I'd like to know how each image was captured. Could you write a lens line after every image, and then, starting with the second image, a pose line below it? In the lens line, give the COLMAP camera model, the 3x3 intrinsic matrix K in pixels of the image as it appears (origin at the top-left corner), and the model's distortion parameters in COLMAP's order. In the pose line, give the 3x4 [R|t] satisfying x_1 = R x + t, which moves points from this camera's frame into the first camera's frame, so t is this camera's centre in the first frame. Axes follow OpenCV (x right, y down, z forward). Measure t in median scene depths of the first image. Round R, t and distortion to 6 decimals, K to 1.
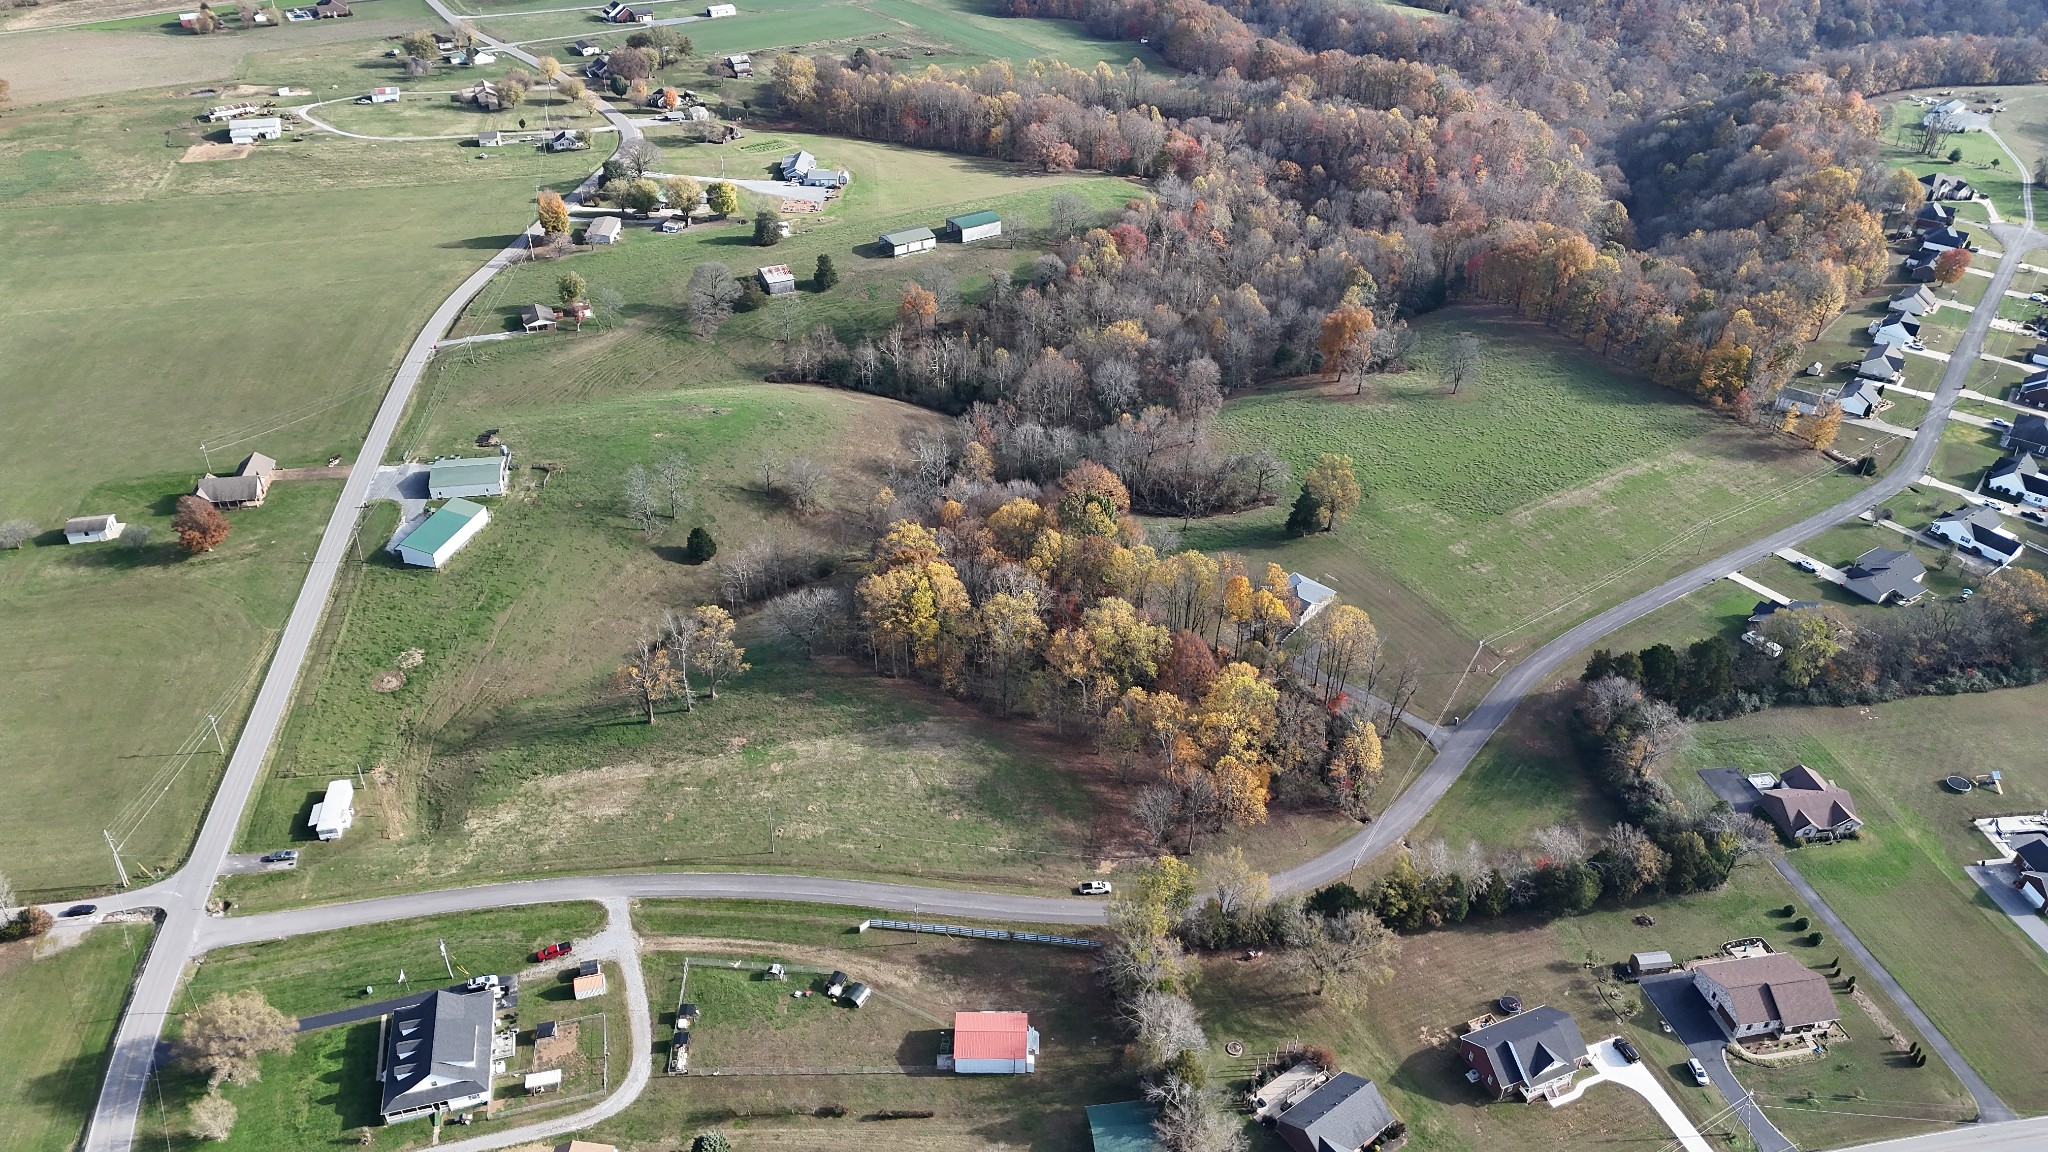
lens RADIAL K [[1444.2, 0, 1030.0], [0, 1444.2, 572.8], [0, 0, 1]] dist [0.066422, -0.061034]
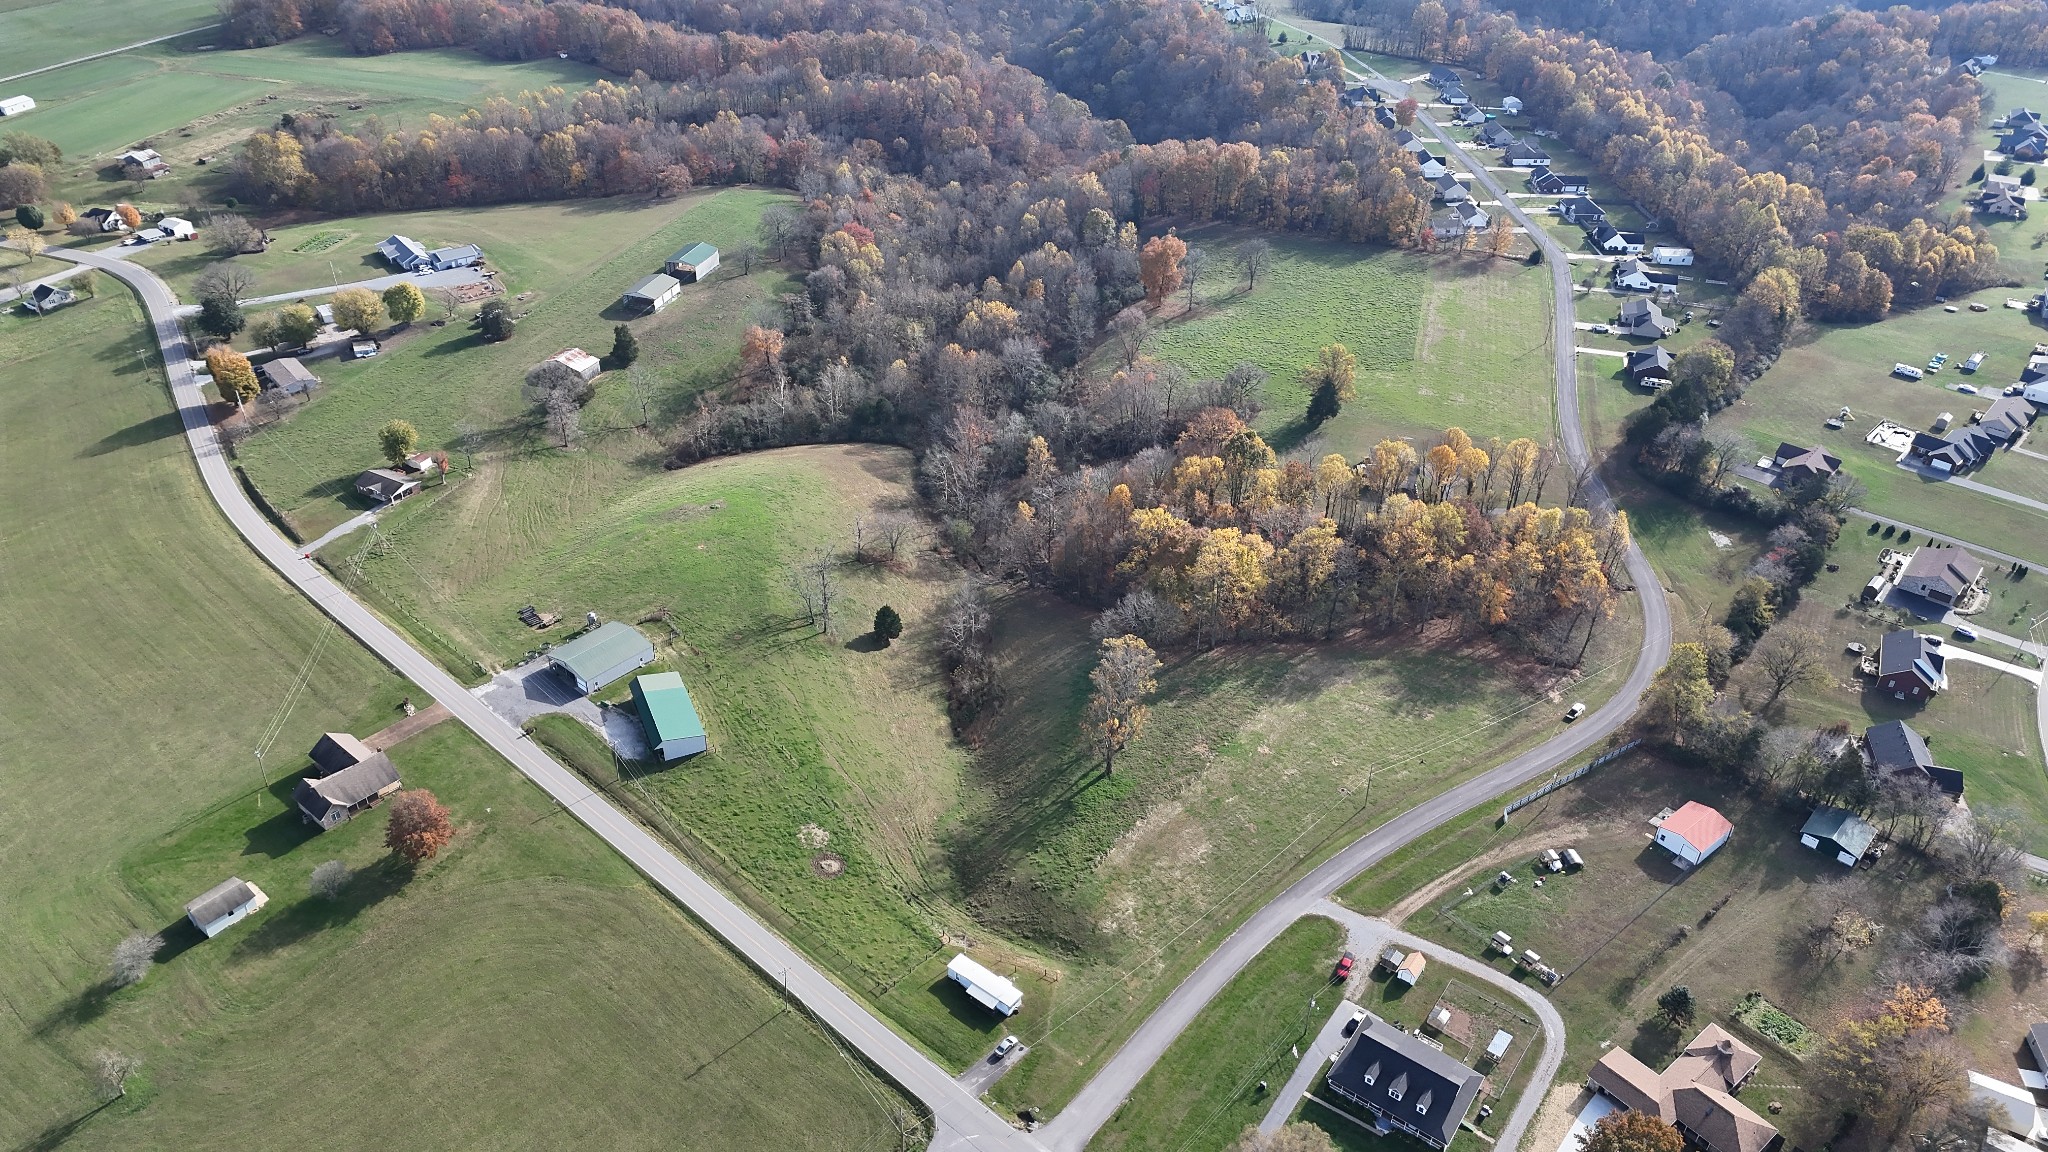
lens RADIAL K [[1444.2, 0, 1026.8], [0, 1444.2, 569.4], [0, 0, 1]] dist [0.066422, -0.061034]
pose [[0.775891, -0.349088, 0.525481, -0.624030], [0.343173, 0.932479, 0.112760, -0.123981], [-0.529363, 0.092842, 0.843300, 0.162476]]
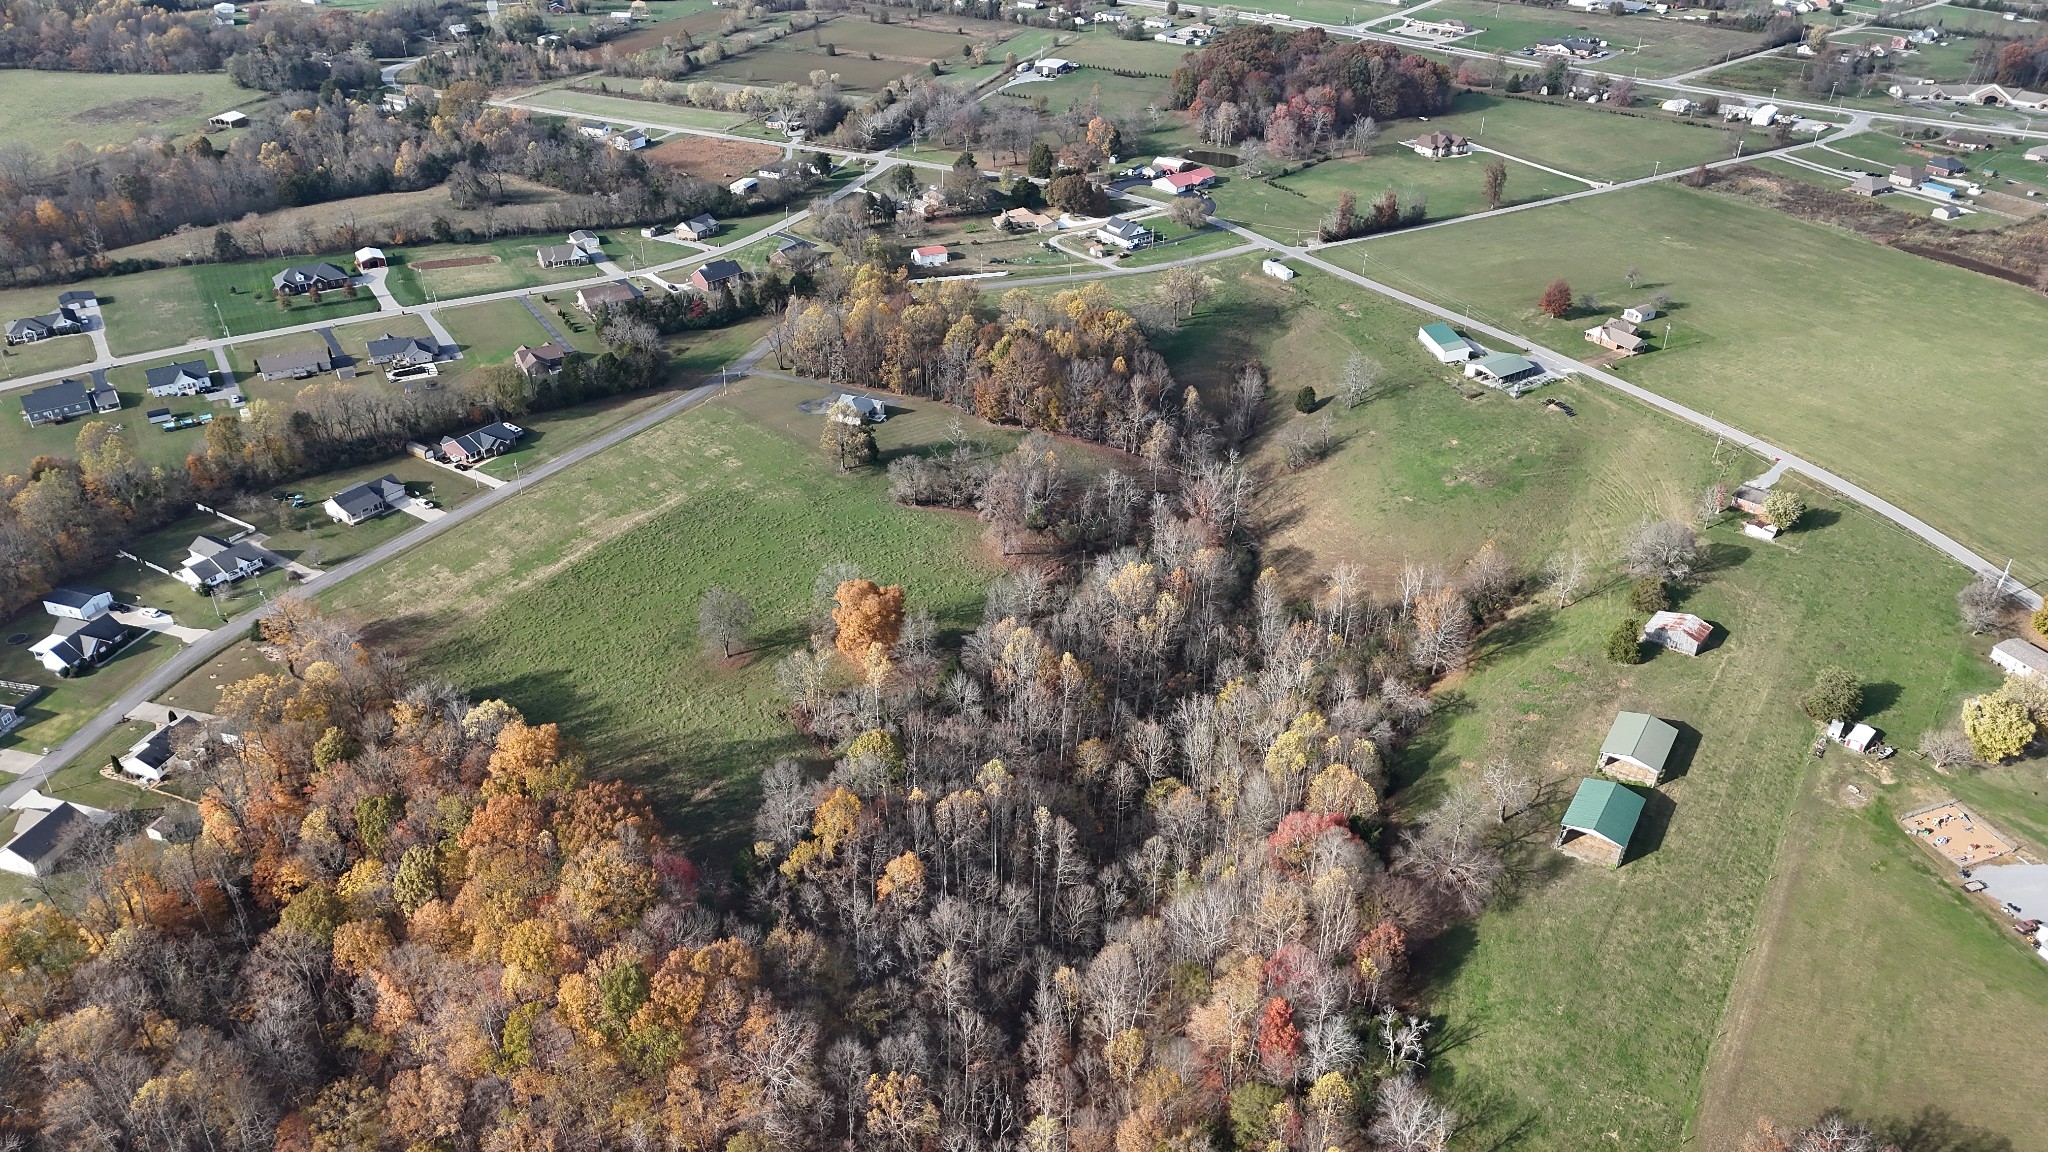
lens RADIAL K [[1444.2, 0, 1024.9], [0, 1444.2, 575.1], [0, 0, 1]] dist [0.066422, -0.061034]
pose [[-0.924715, 0.177914, -0.336526, 0.468980], [-0.230009, 0.443275, 0.866374, -1.010984], [0.303313, 0.878552, -0.368981, 1.522975]]
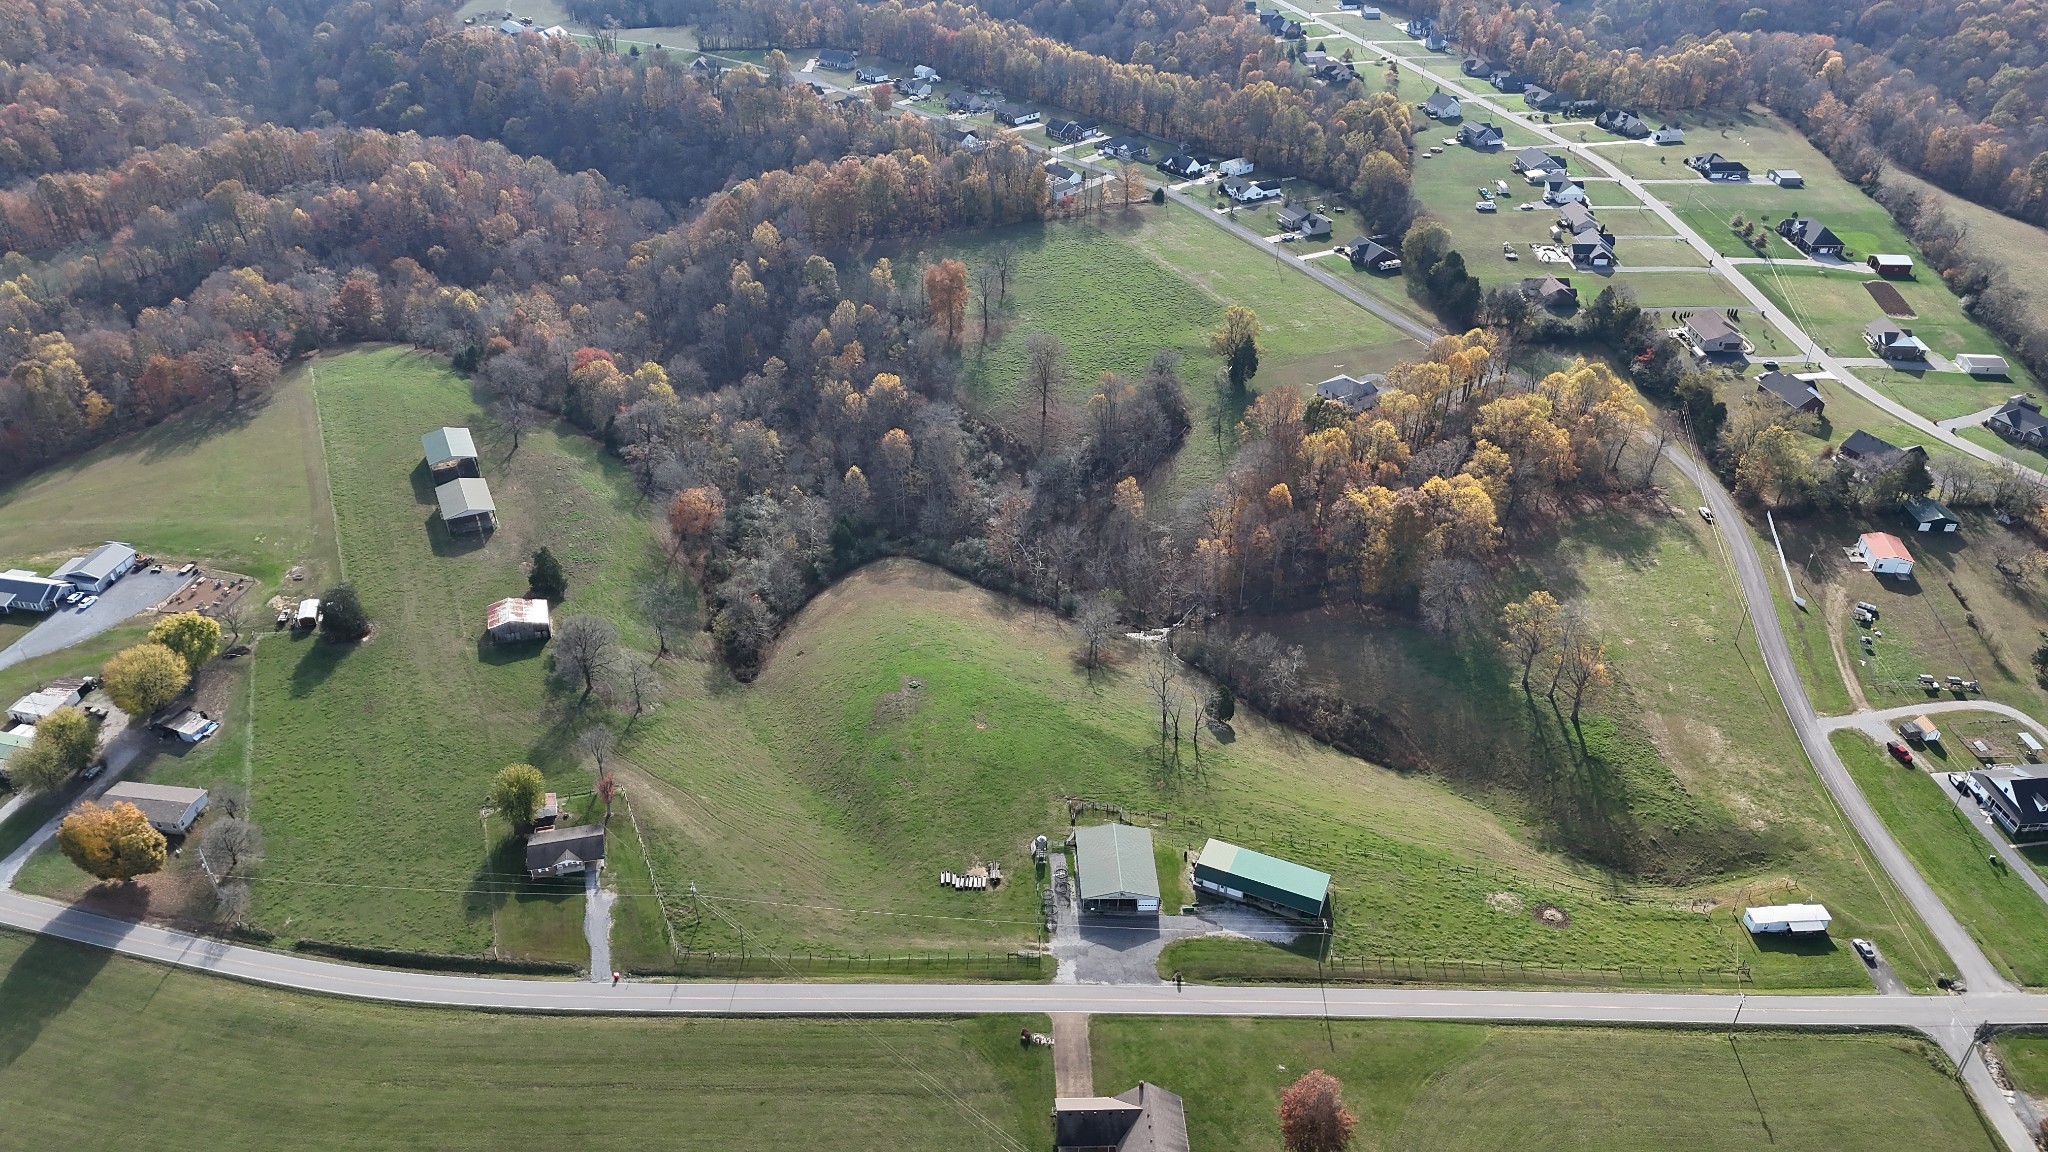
lens RADIAL K [[1444.2, 0, 1027.1], [0, 1444.2, 577.6], [0, 0, 1]] dist [0.066422, -0.061034]
pose [[0.145991, -0.562963, 0.813486, -0.894069], [0.536538, 0.735912, 0.412990, -0.489988], [-0.831152, 0.376173, 0.409488, 0.702511]]
